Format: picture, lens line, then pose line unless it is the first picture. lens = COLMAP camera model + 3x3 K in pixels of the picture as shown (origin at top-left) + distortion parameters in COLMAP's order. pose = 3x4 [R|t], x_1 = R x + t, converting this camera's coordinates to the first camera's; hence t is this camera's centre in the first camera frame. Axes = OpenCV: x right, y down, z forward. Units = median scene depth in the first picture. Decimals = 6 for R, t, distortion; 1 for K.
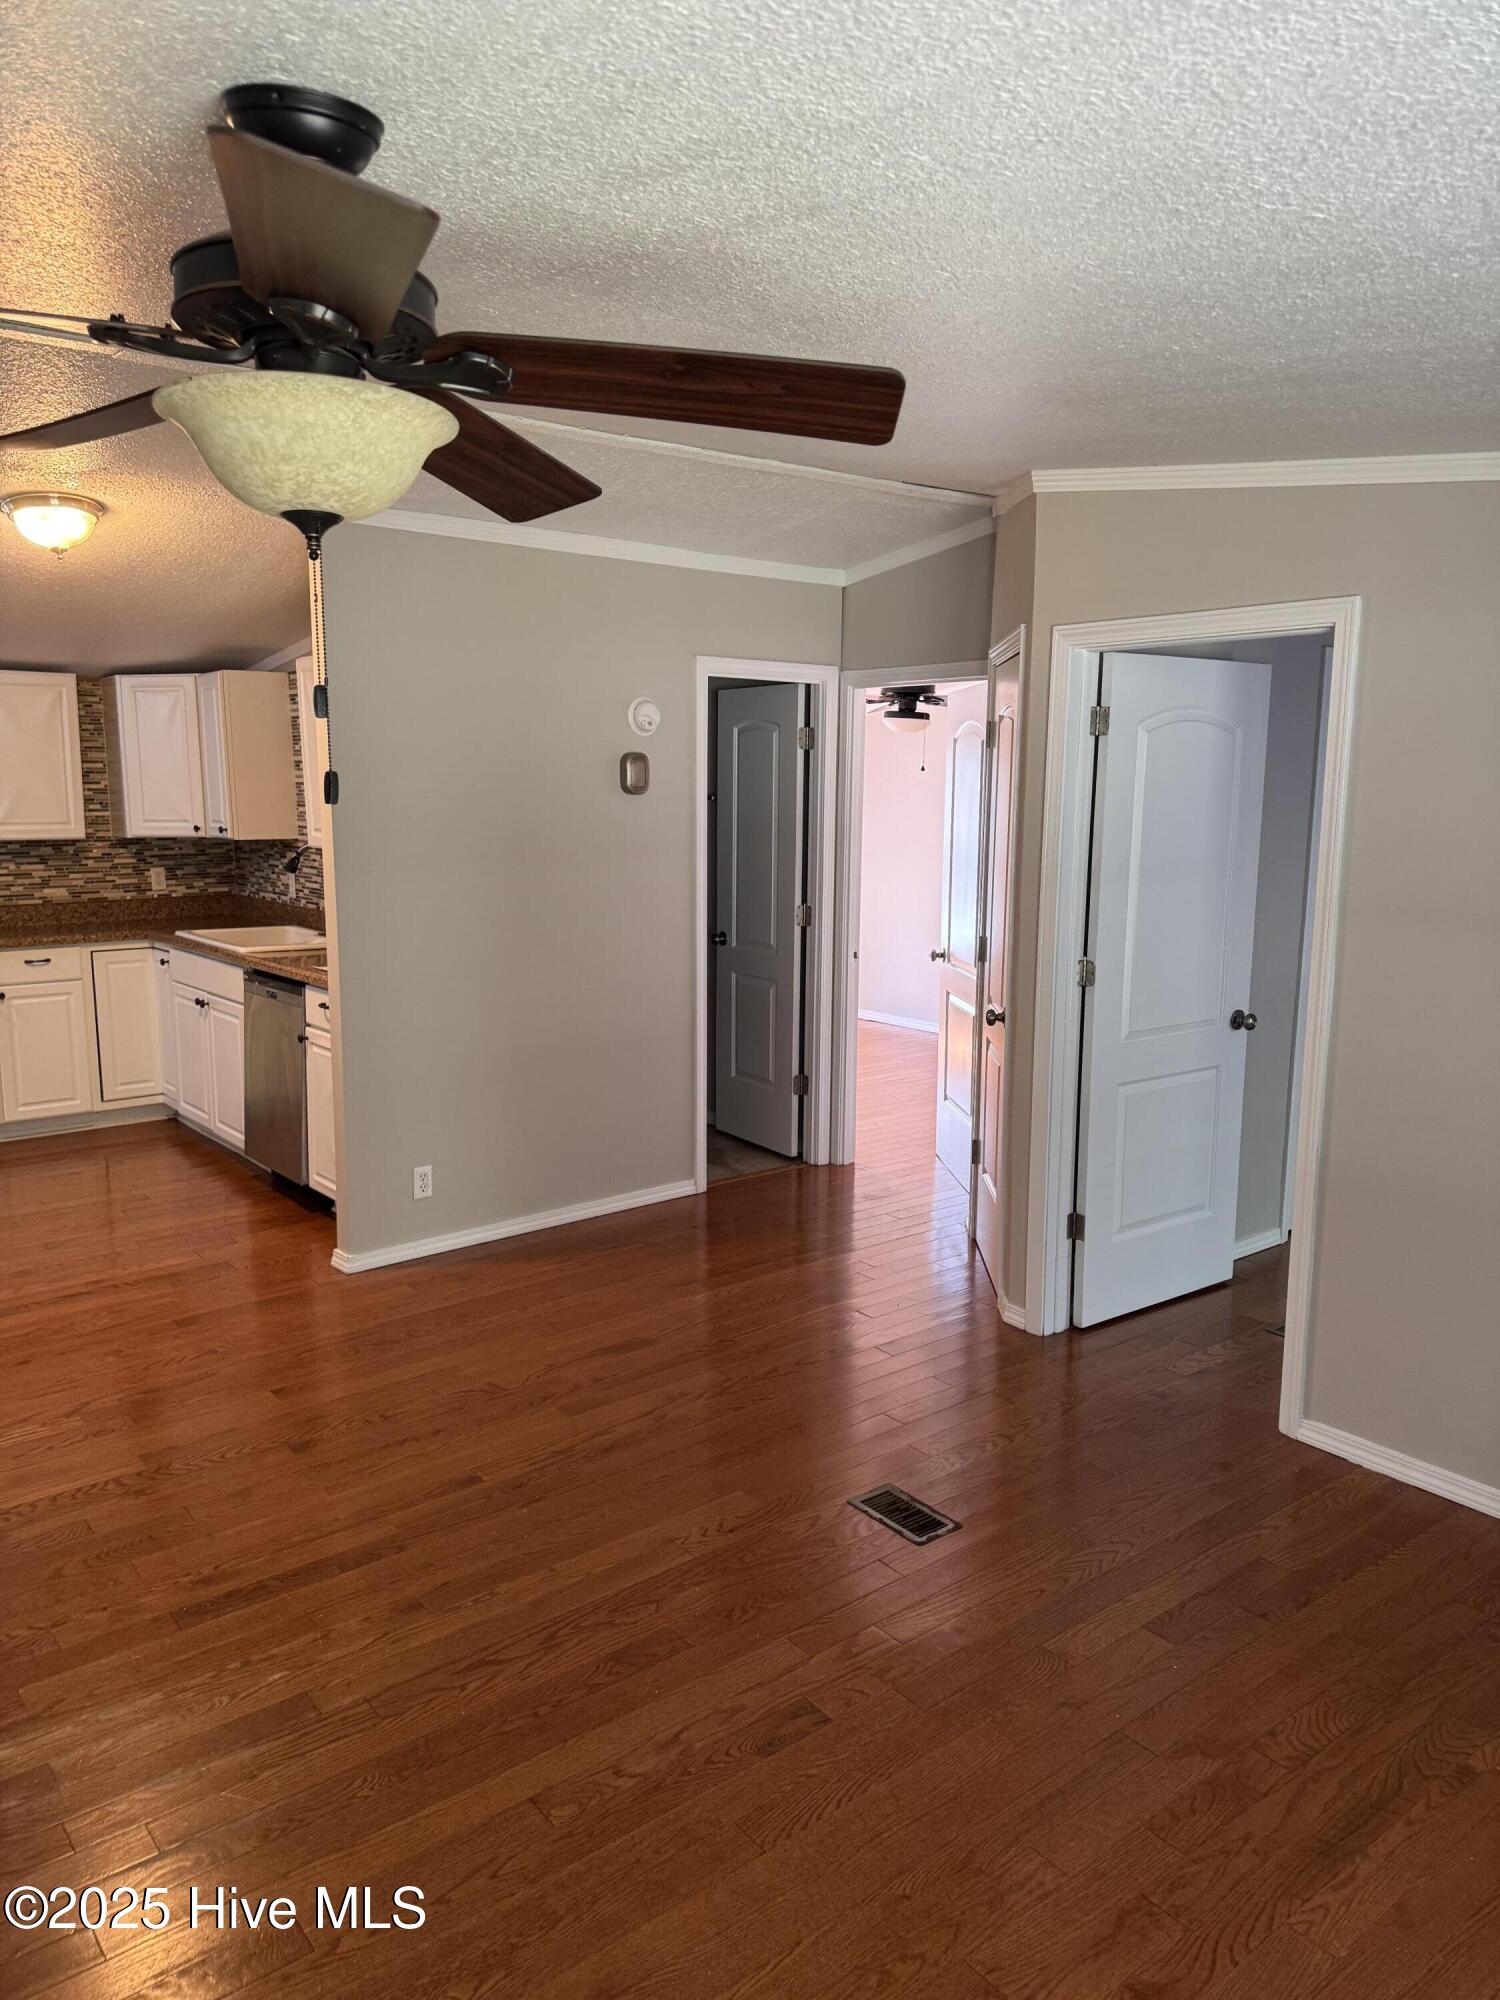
lens RADIAL K [[1451.4, 0, 754.7], [0, 1451.4, 999.5], [0, 0, 1]] dist [0.101917, -0.136950]
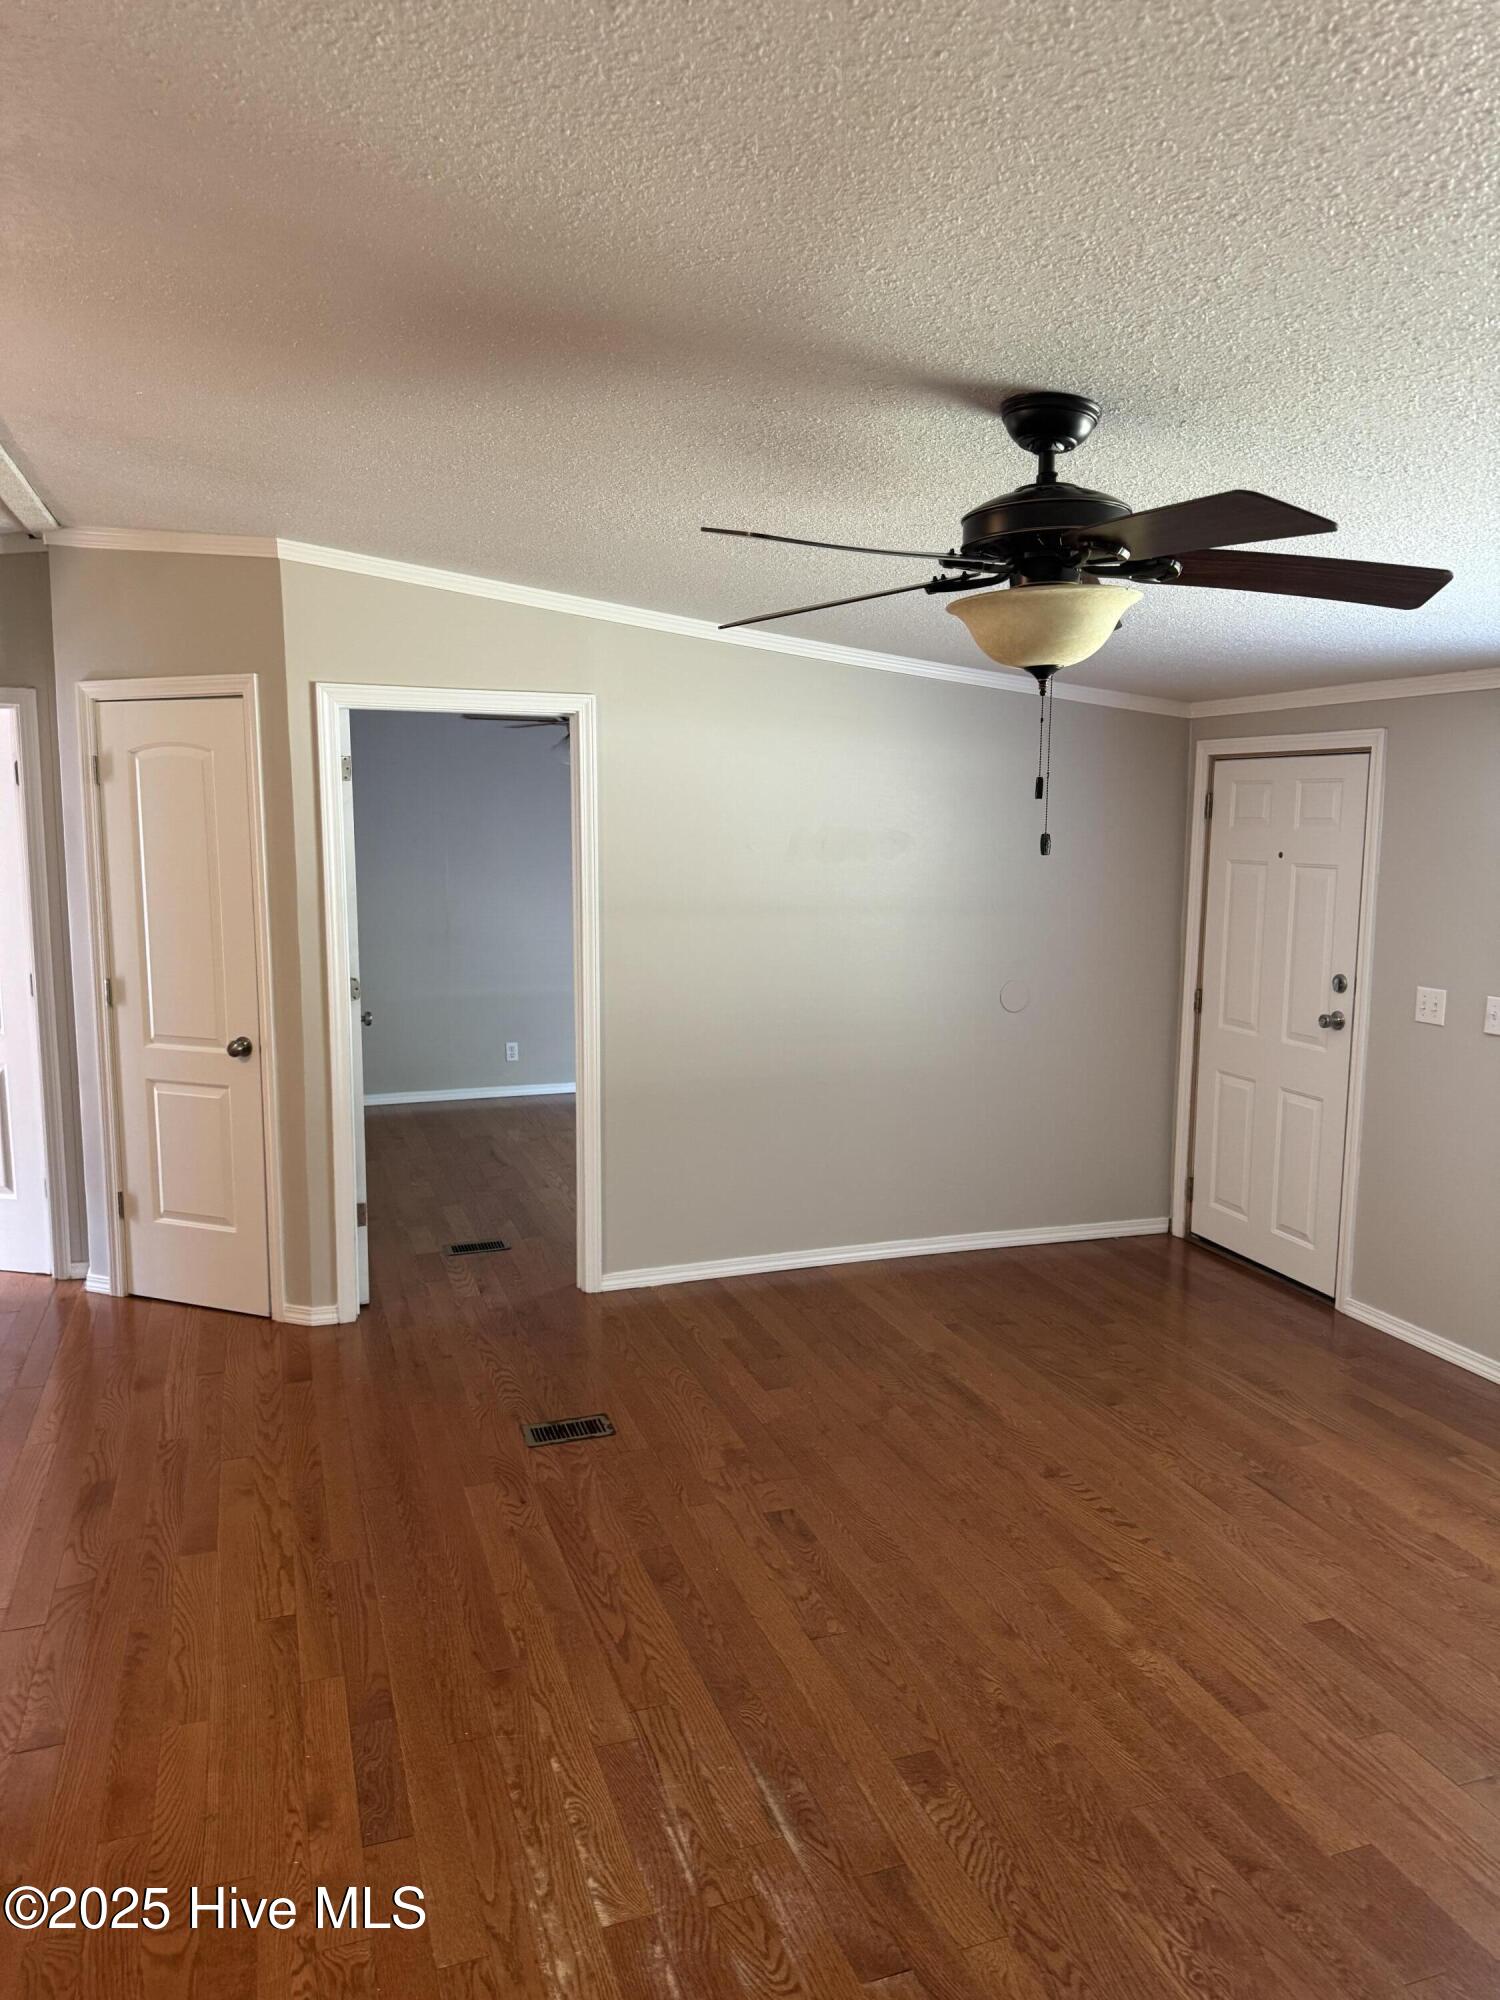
lens RADIAL K [[1451.4, 0, 754.7], [0, 1451.4, 999.5], [0, 0, 1]] dist [0.101917, -0.136950]
pose [[0.307382, -0.130169, 0.942641, -0.377676], [0.145195, 0.985416, 0.088730, -0.033311], [-0.940444, 0.109593, 0.321799, 0.172720]]
